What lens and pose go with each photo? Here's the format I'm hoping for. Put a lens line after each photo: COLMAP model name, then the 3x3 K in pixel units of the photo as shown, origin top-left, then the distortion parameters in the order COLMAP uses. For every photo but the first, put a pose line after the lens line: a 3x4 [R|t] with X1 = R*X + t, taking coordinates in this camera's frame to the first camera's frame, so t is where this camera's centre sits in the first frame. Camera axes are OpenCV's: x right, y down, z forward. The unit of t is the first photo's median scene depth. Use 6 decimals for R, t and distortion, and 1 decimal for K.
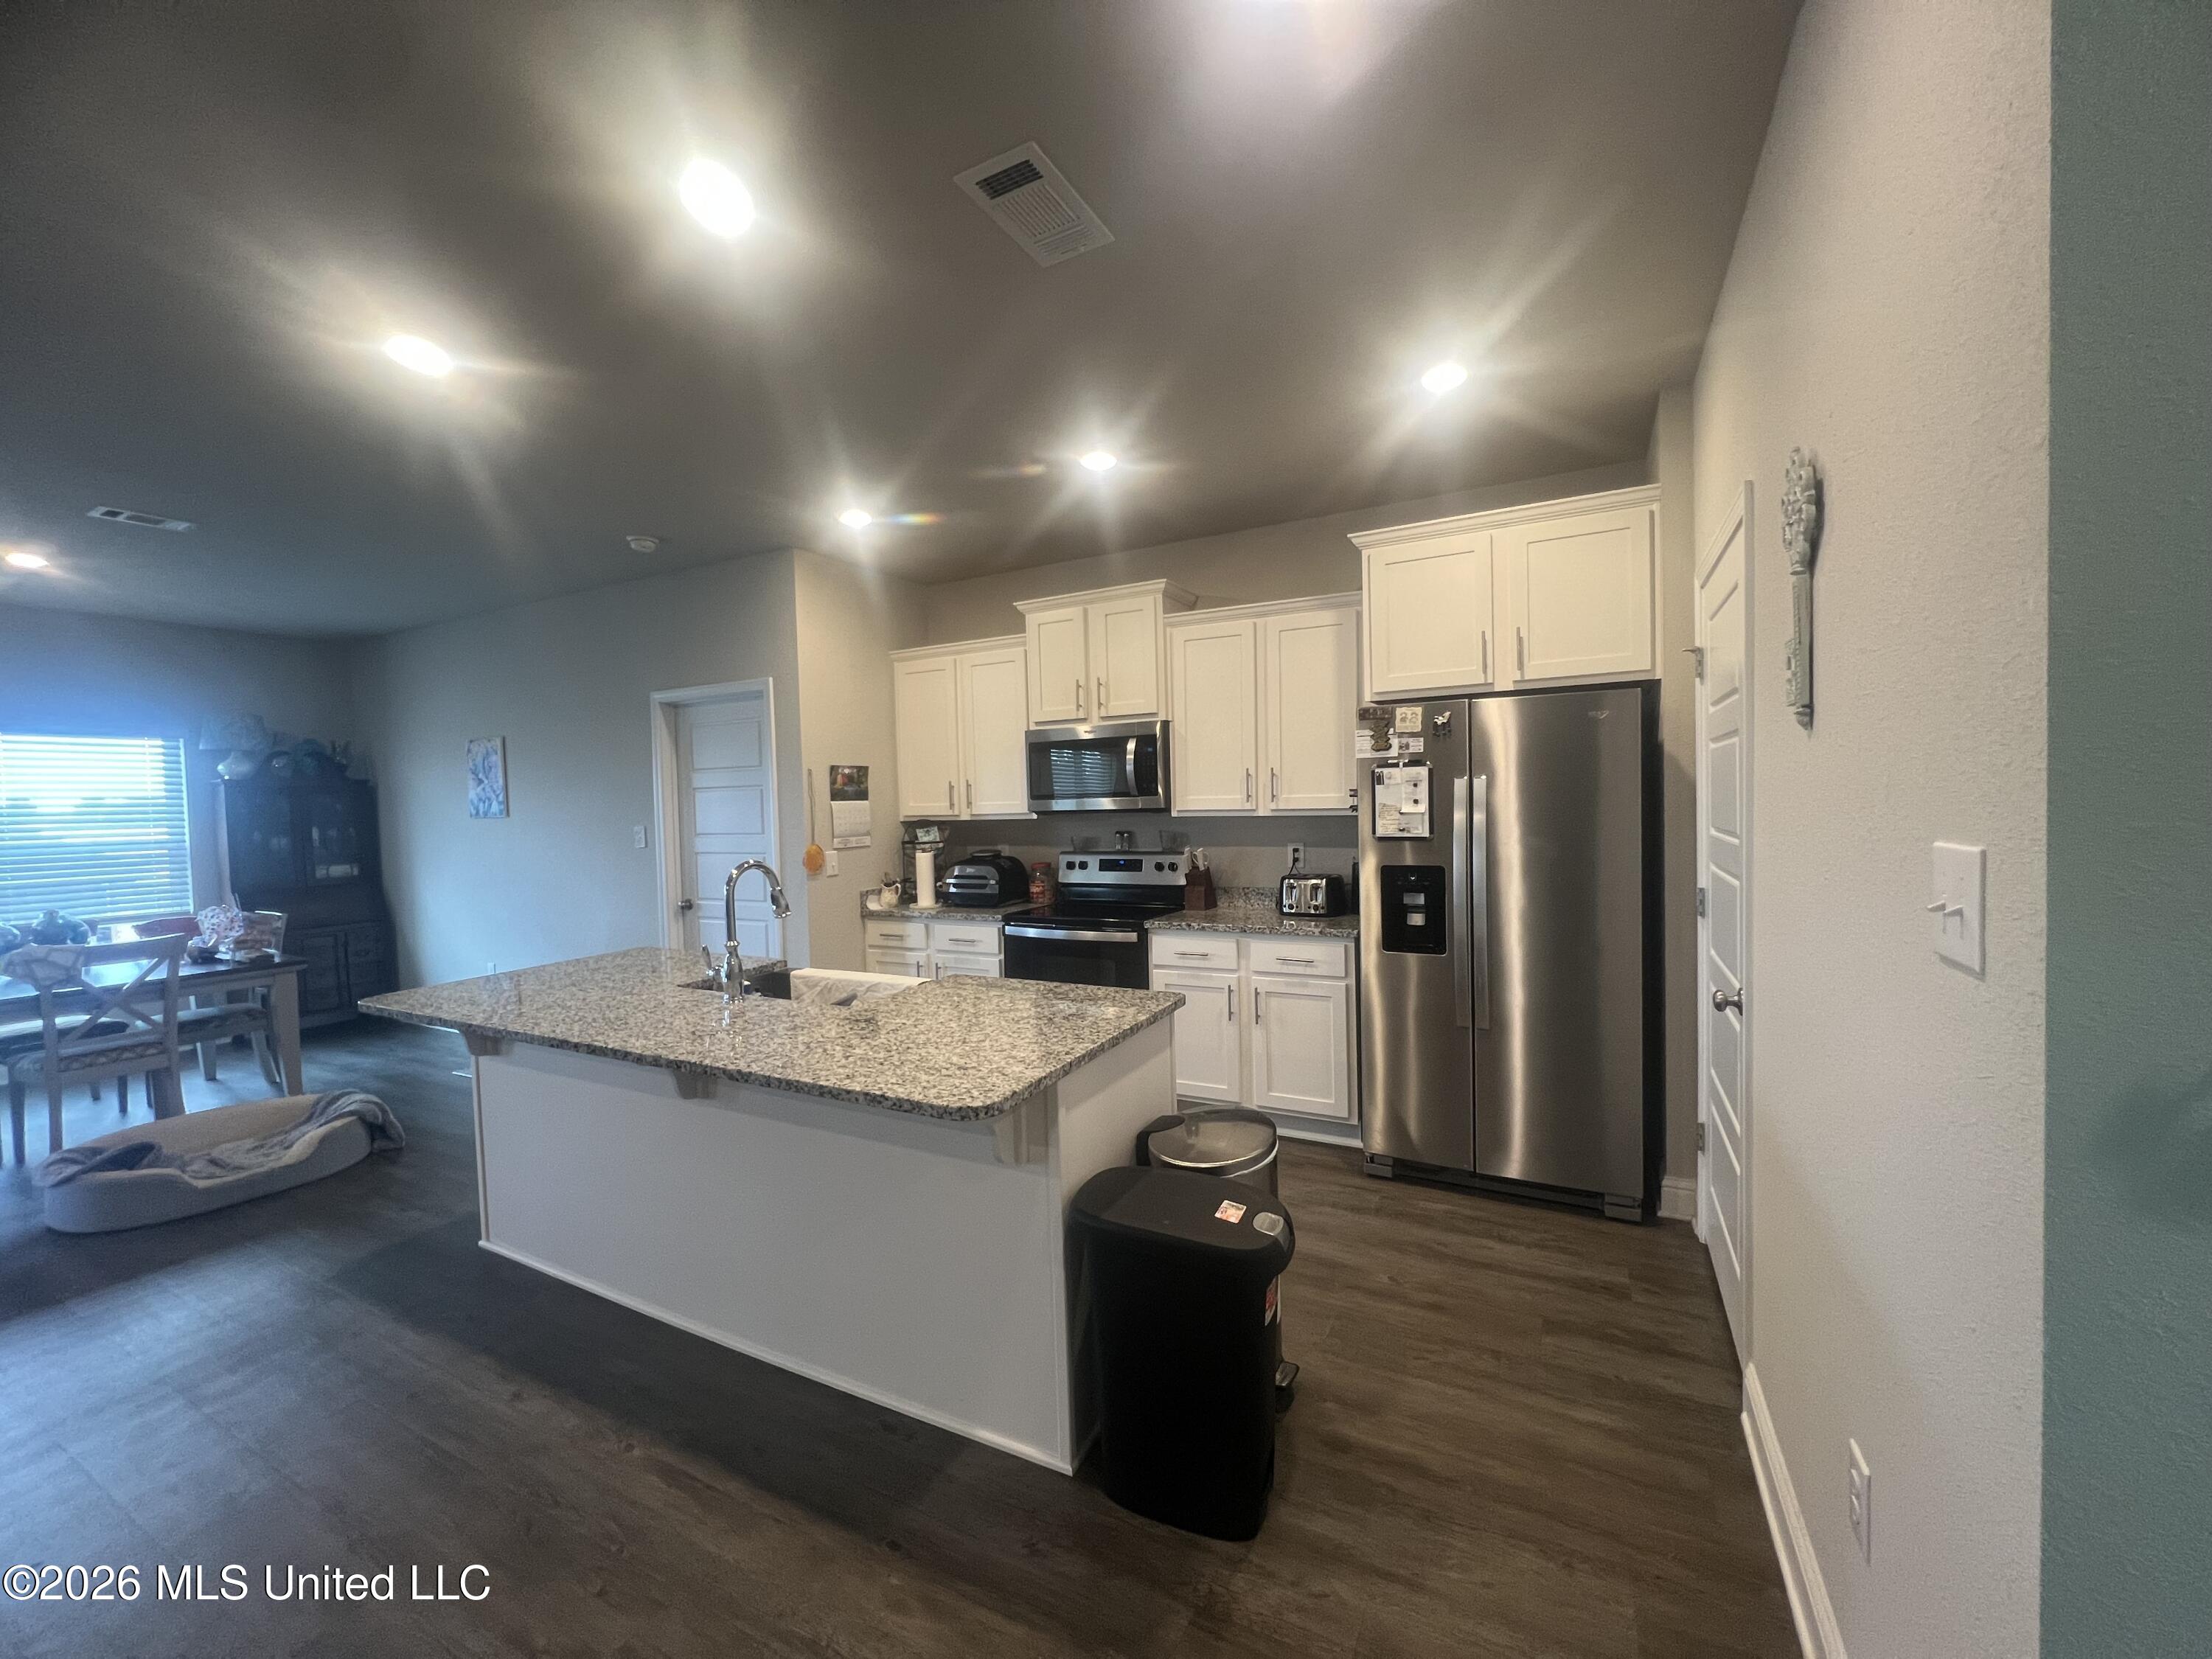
lens RADIAL K [[879.9, 0, 1102.9], [0, 879.9, 829.9], [0, 0, 1]] dist [-0.003758, 0.000452]
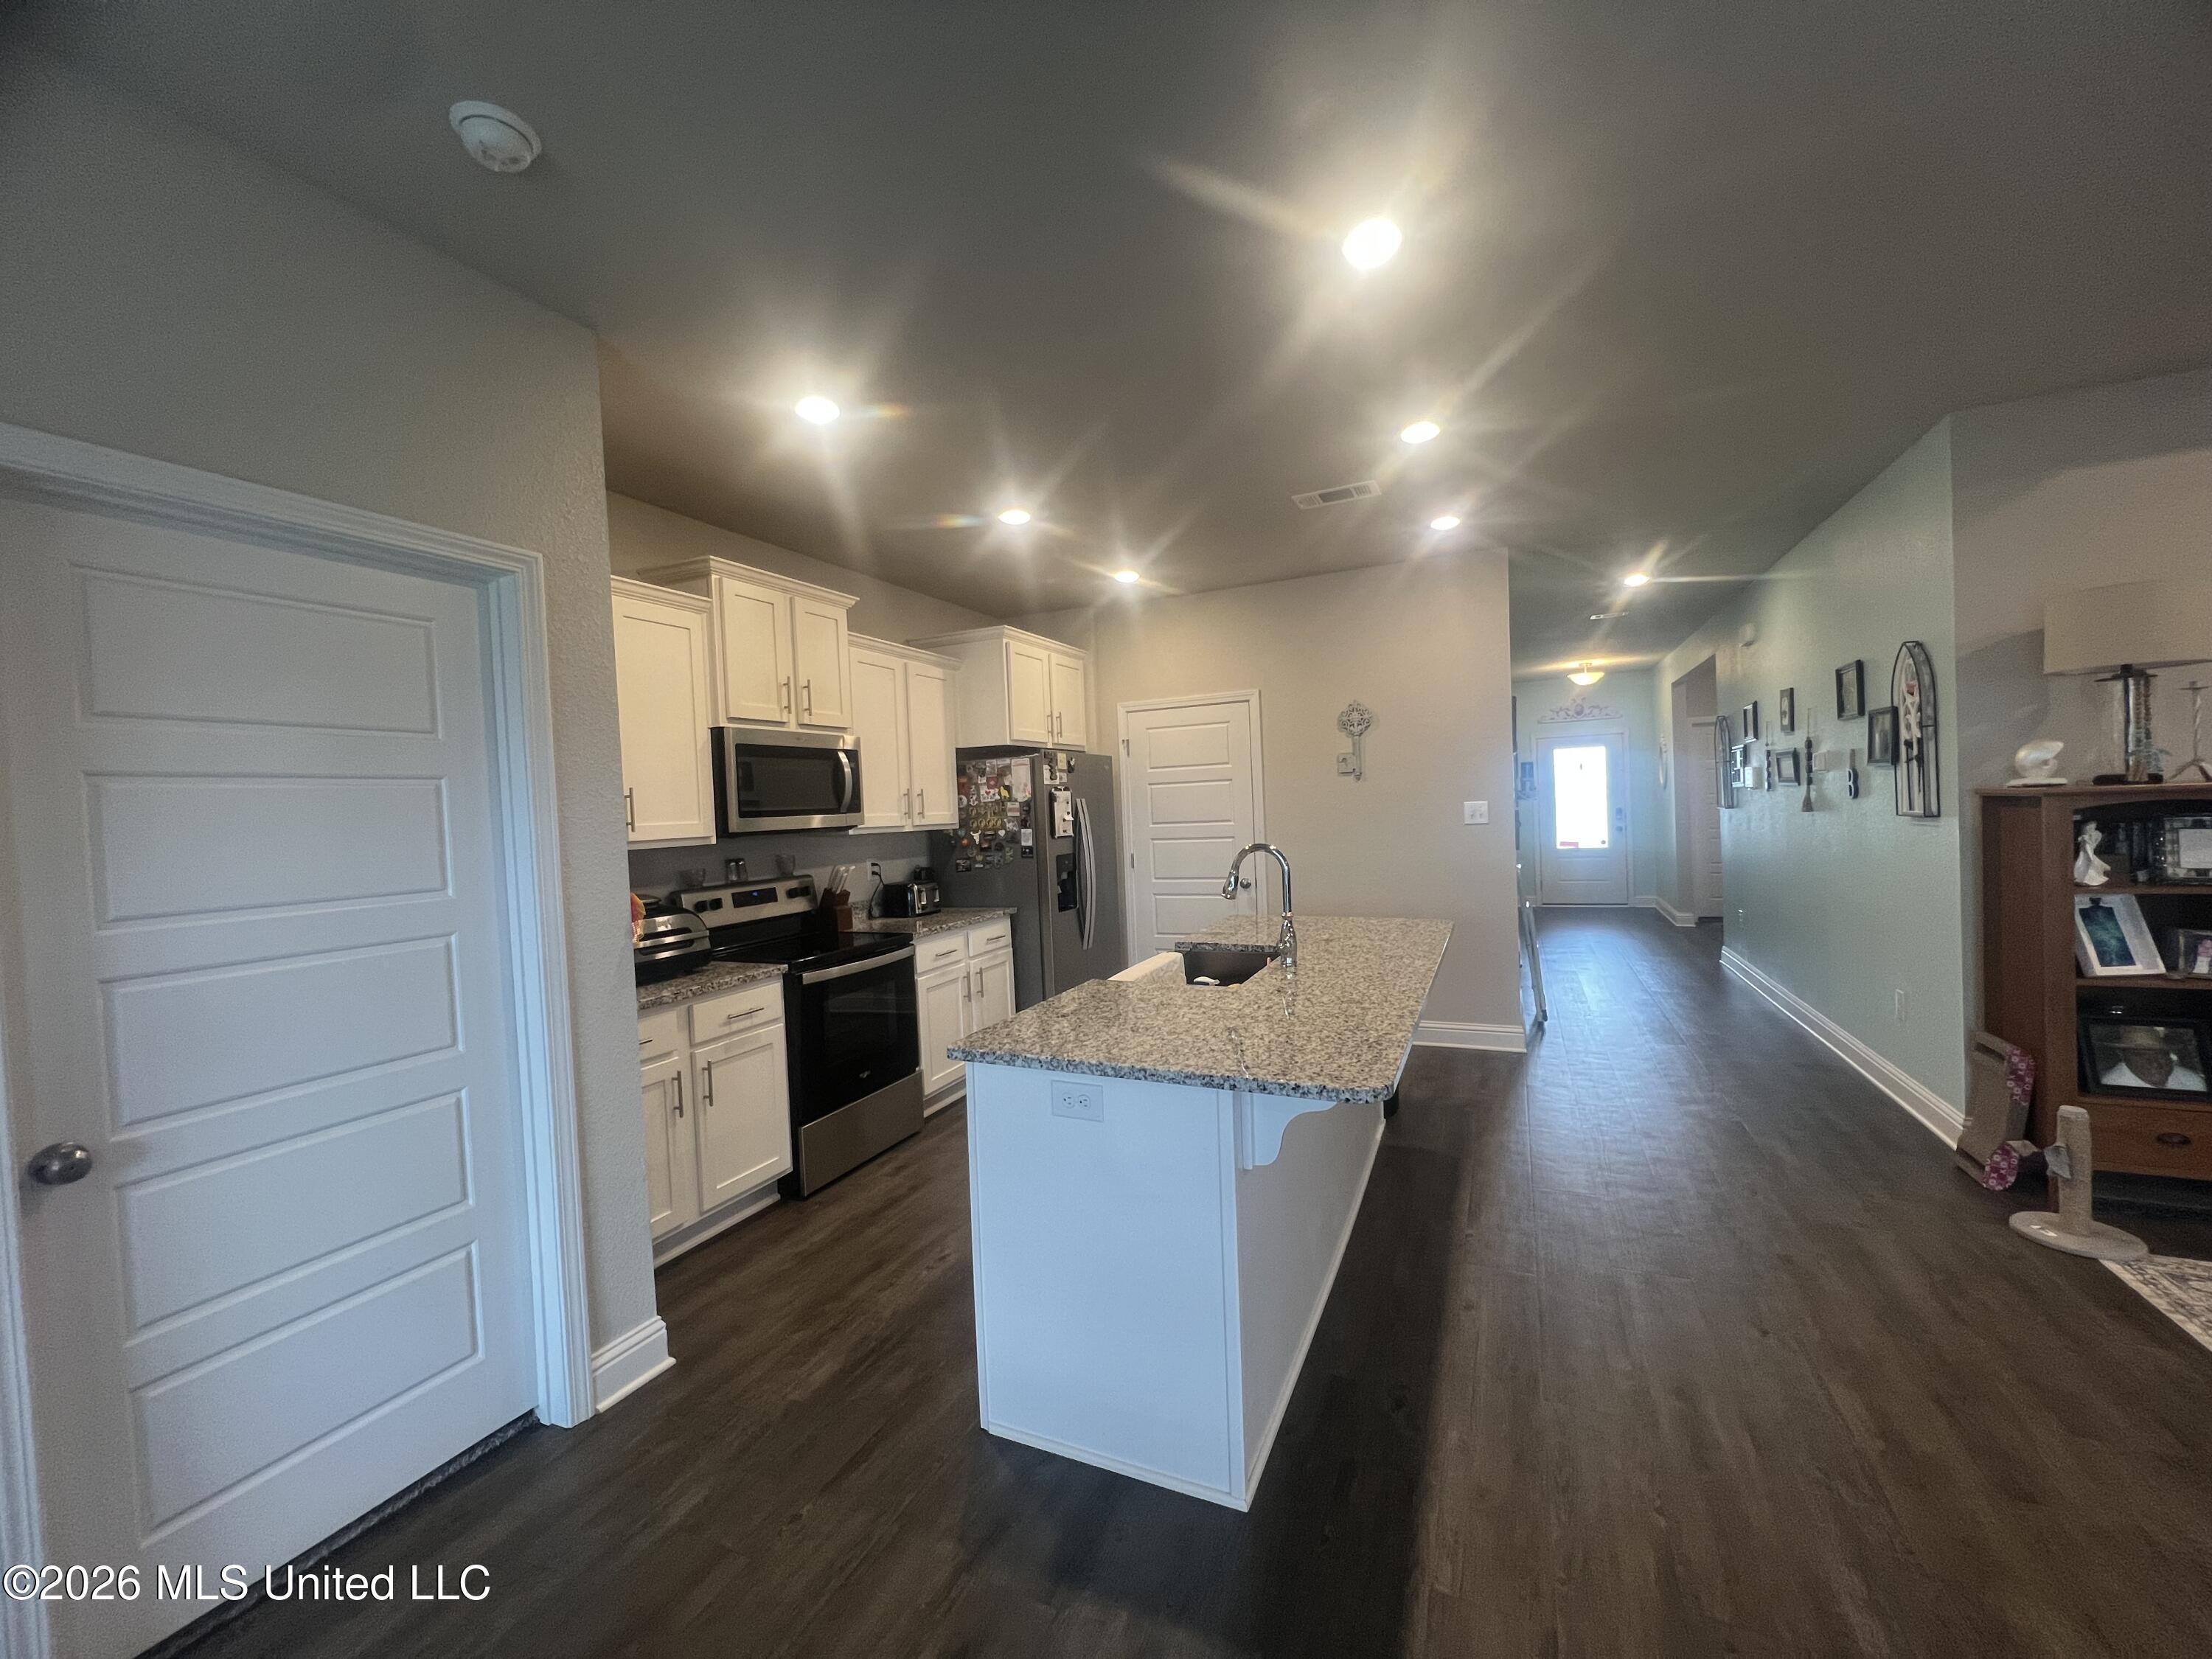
lens RADIAL K [[879.9, 0, 1102.9], [0, 879.9, 829.9], [0, 0, 1]] dist [-0.003758, 0.000452]
pose [[-0.055226, 0.002511, 0.998471, -0.932283], [0.077864, 0.996962, 0.001799, -0.000247], [-0.995433, 0.077844, -0.055254, 0.781092]]
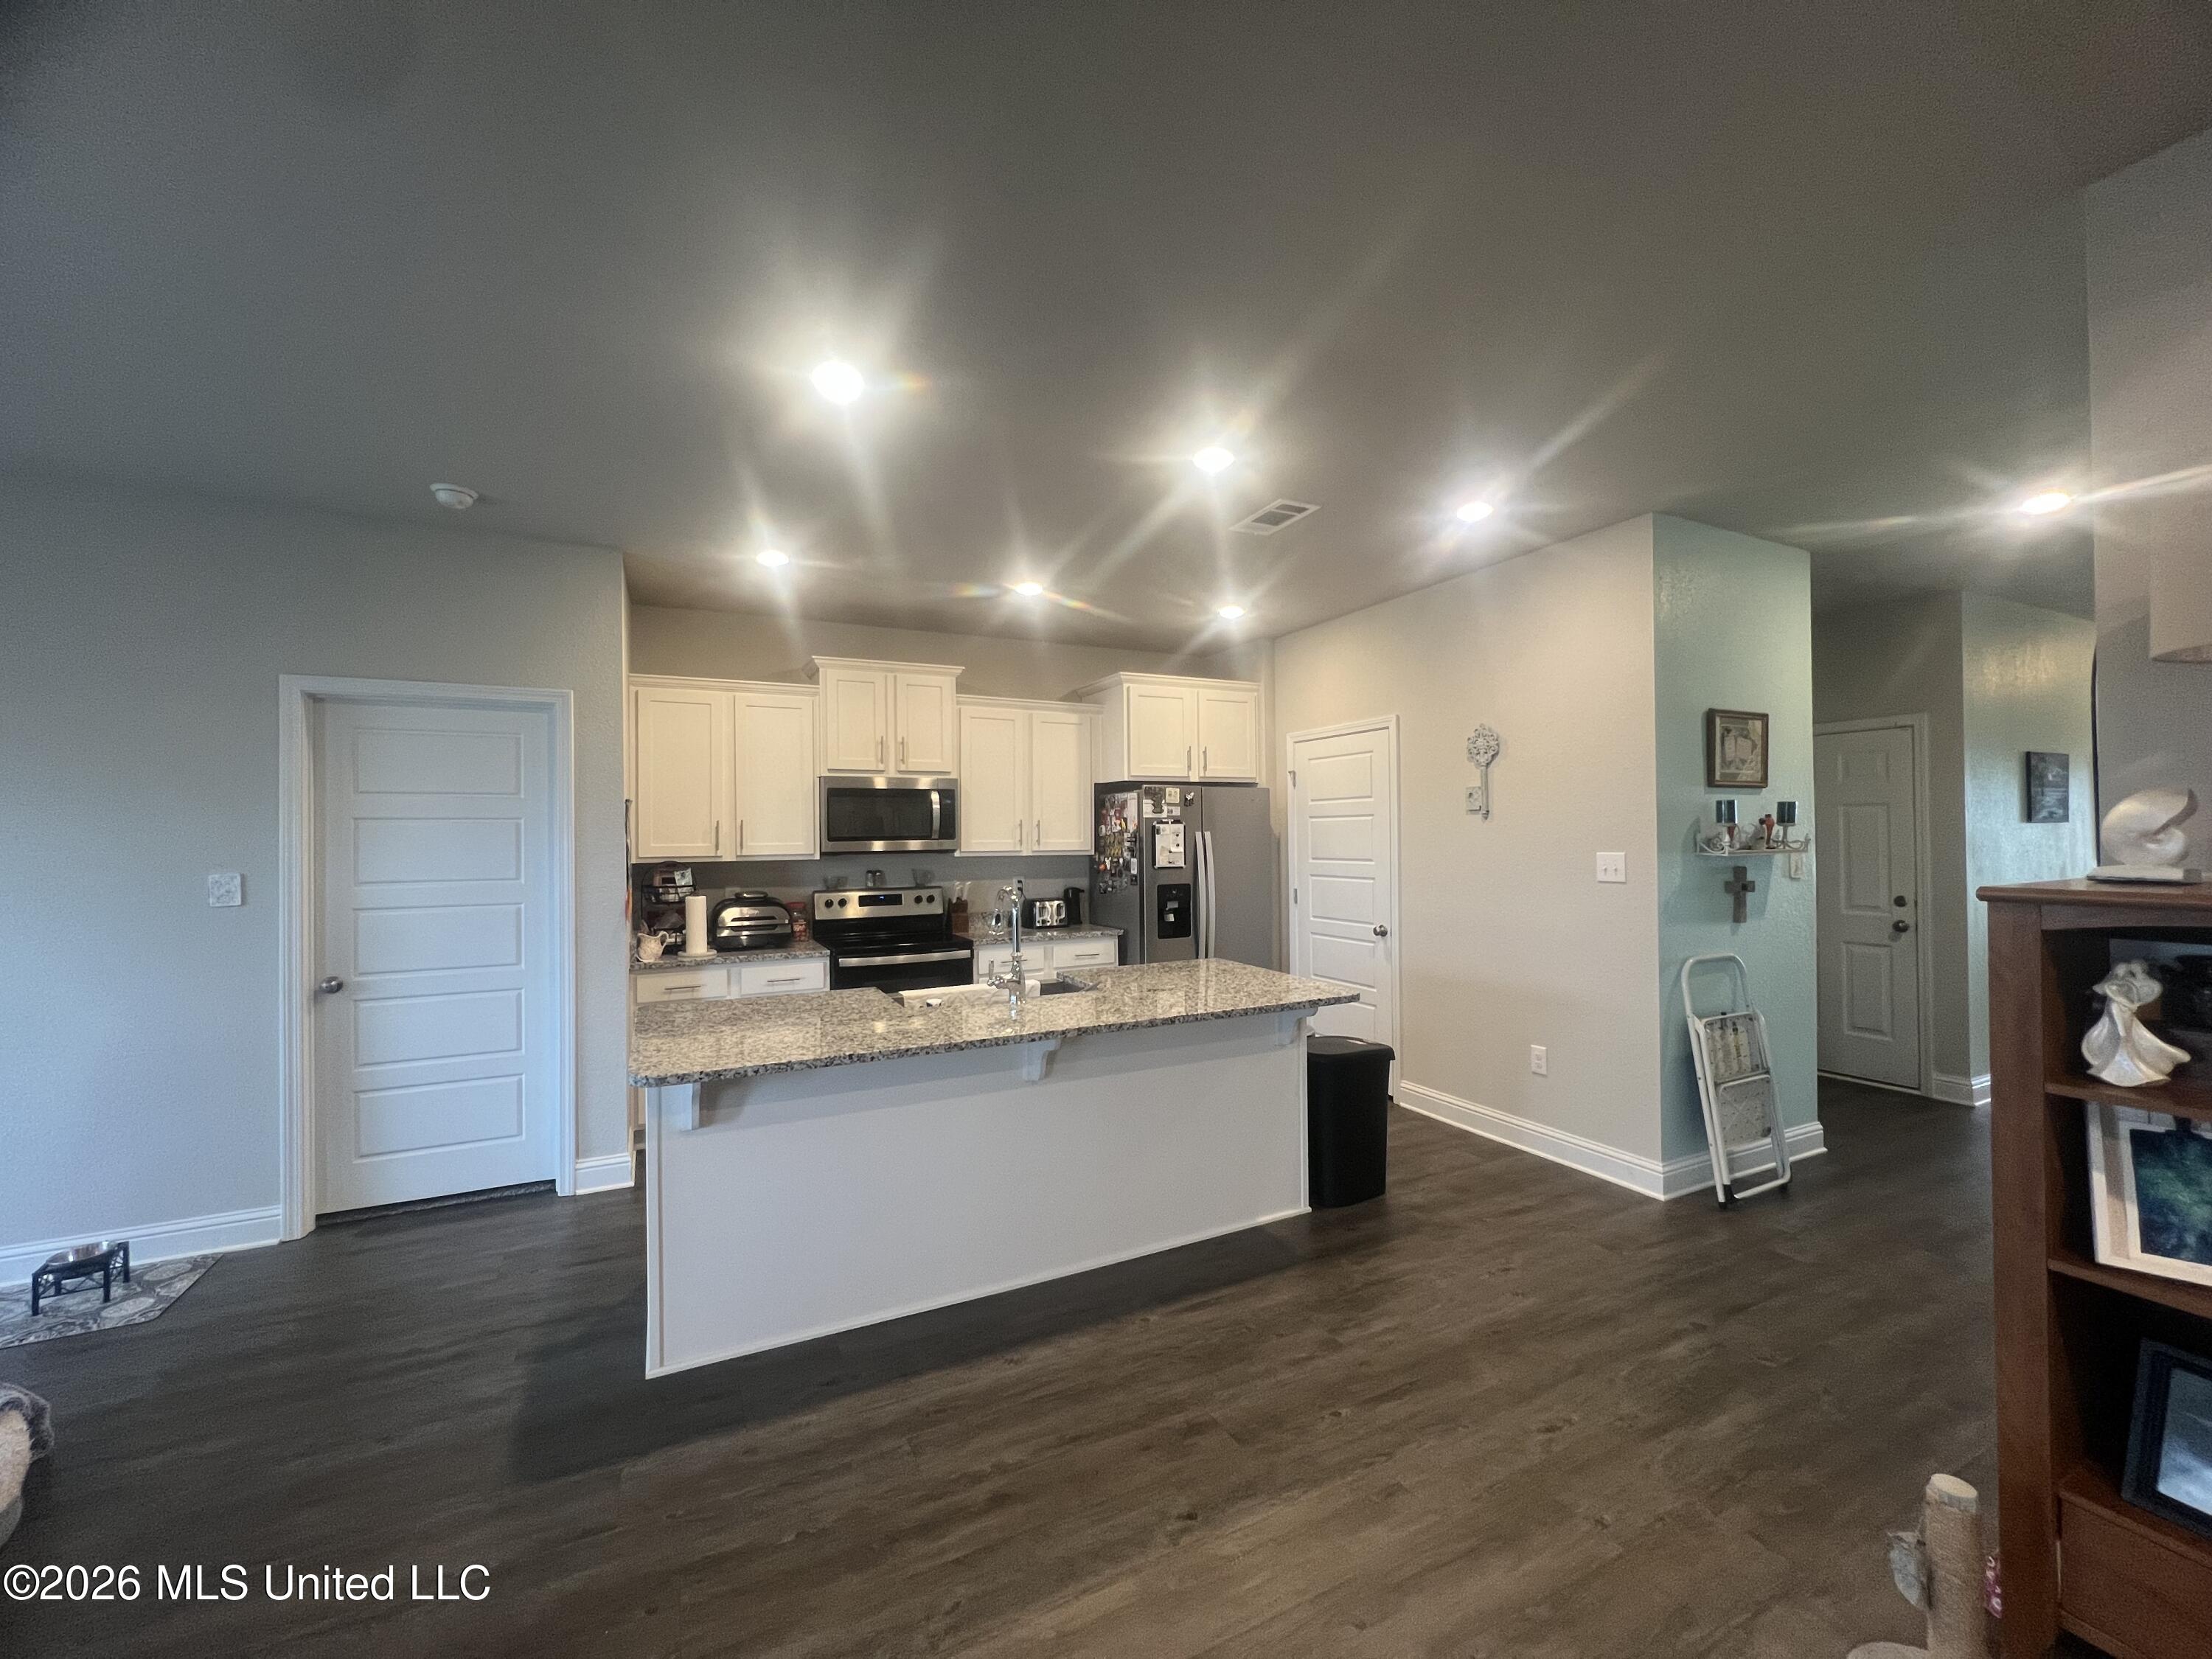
lens RADIAL K [[879.9, 0, 1102.9], [0, 879.9, 829.9], [0, 0, 1]] dist [-0.003758, 0.000452]
pose [[0.582574, 0.025531, 0.812376, -0.811384], [0.022473, 0.998618, -0.047501, 0.010983], [-0.812467, 0.045929, 0.581196, 0.116648]]
